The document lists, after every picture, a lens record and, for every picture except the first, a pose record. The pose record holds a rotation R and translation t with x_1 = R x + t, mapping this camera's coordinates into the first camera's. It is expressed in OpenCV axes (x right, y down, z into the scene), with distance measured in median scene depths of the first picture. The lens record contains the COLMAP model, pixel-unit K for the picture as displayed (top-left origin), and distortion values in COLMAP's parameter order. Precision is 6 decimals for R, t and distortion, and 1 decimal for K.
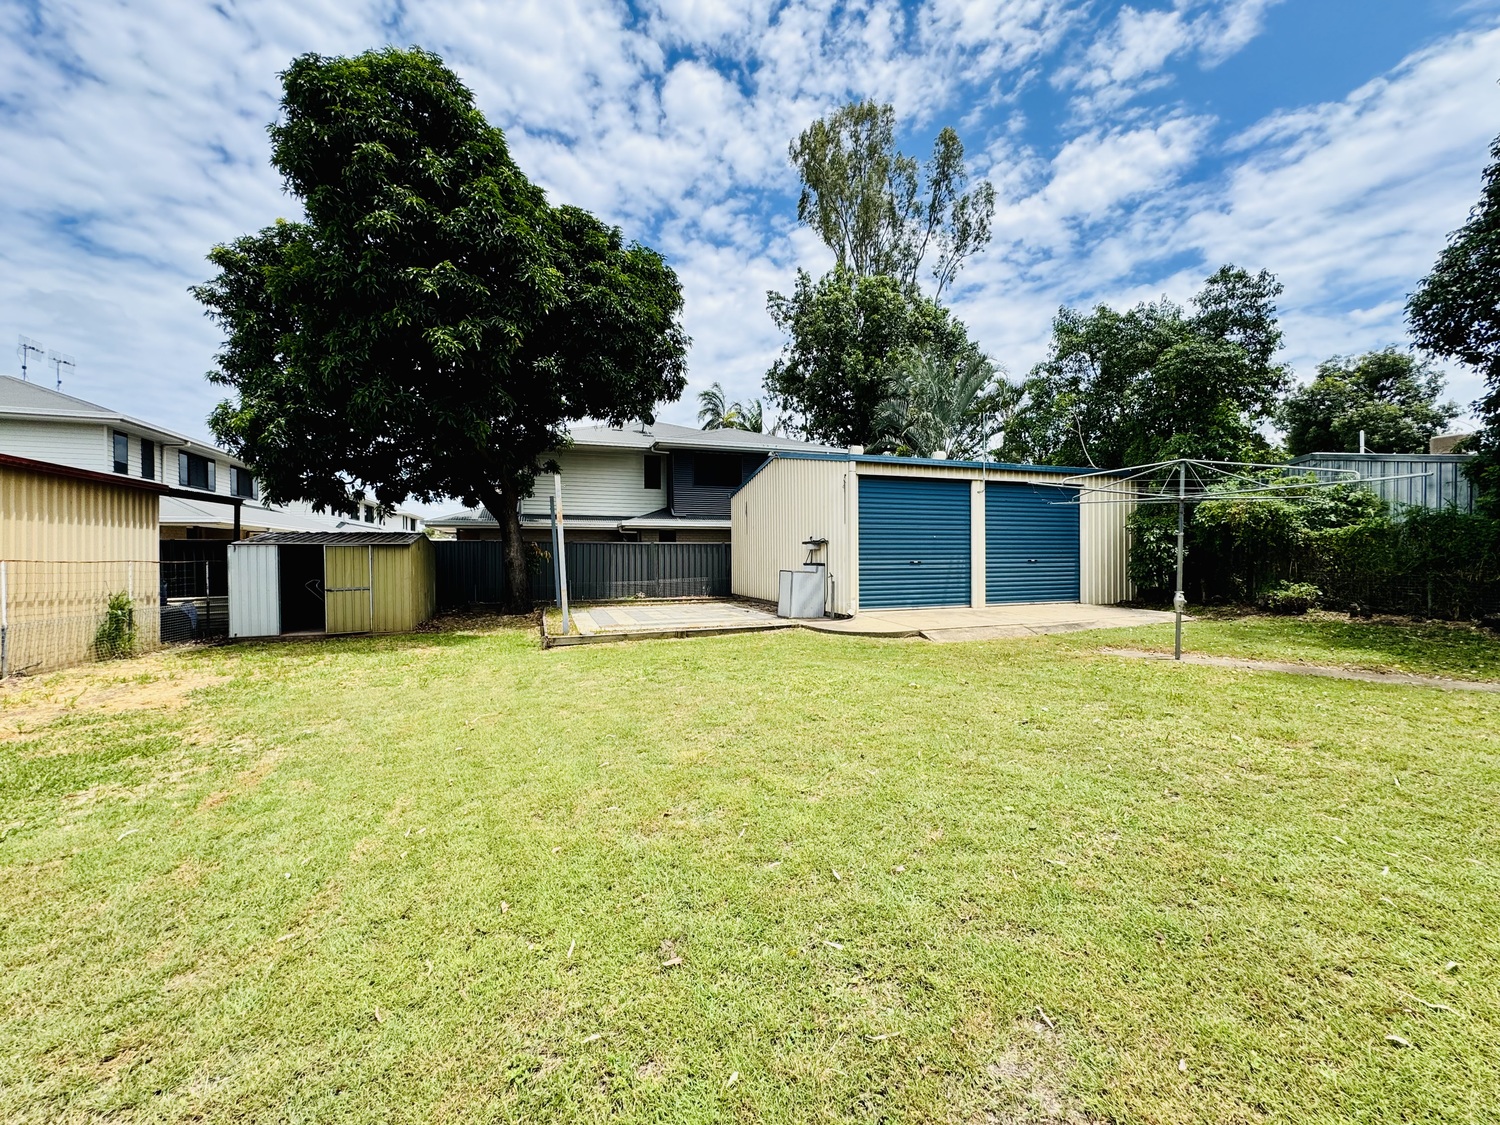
lens RADIAL K [[609.0, 0, 750.2], [0, 609.0, 558.5], [0, 0, 1]] dist [-0.001971, -0.000002]
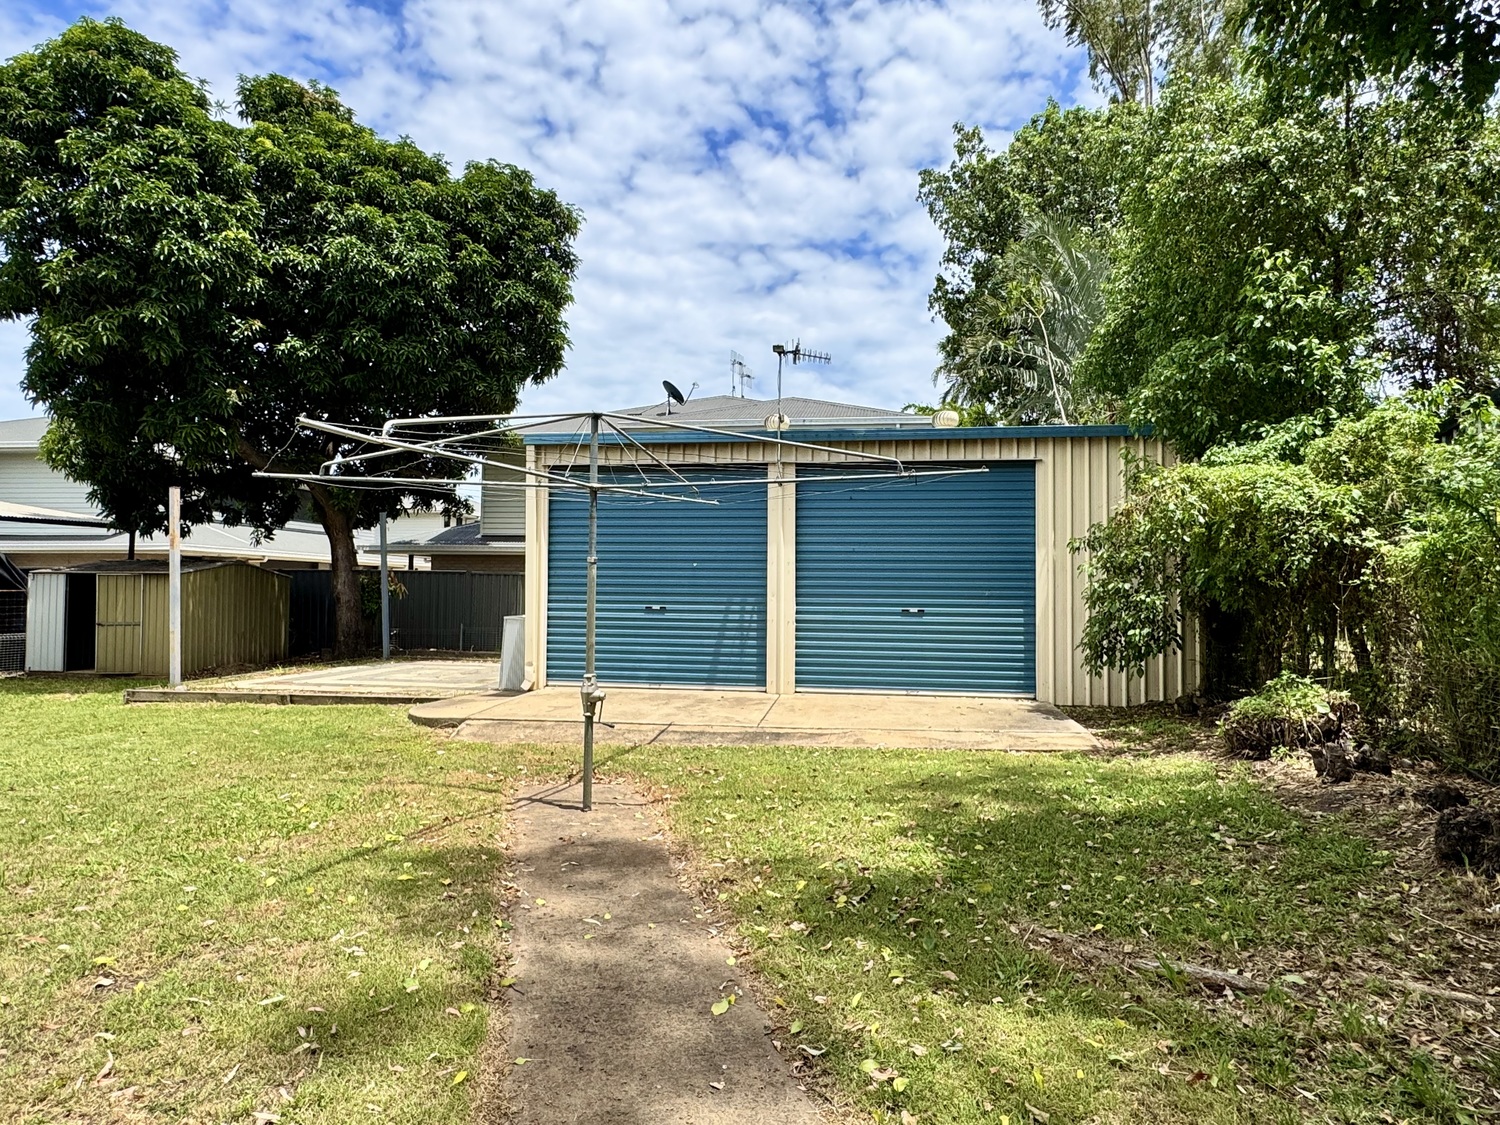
lens RADIAL K [[921.0, 0, 749.9], [0, 921.0, 563.7], [0, 0, 1]] dist [-0.002817, 0.000818]
pose [[0.874582, 0.000005, -0.484878, 0.737993], [-0.017932, 0.999316, -0.032334, -0.009124], [0.484546, 0.036974, 0.873984, 0.246038]]
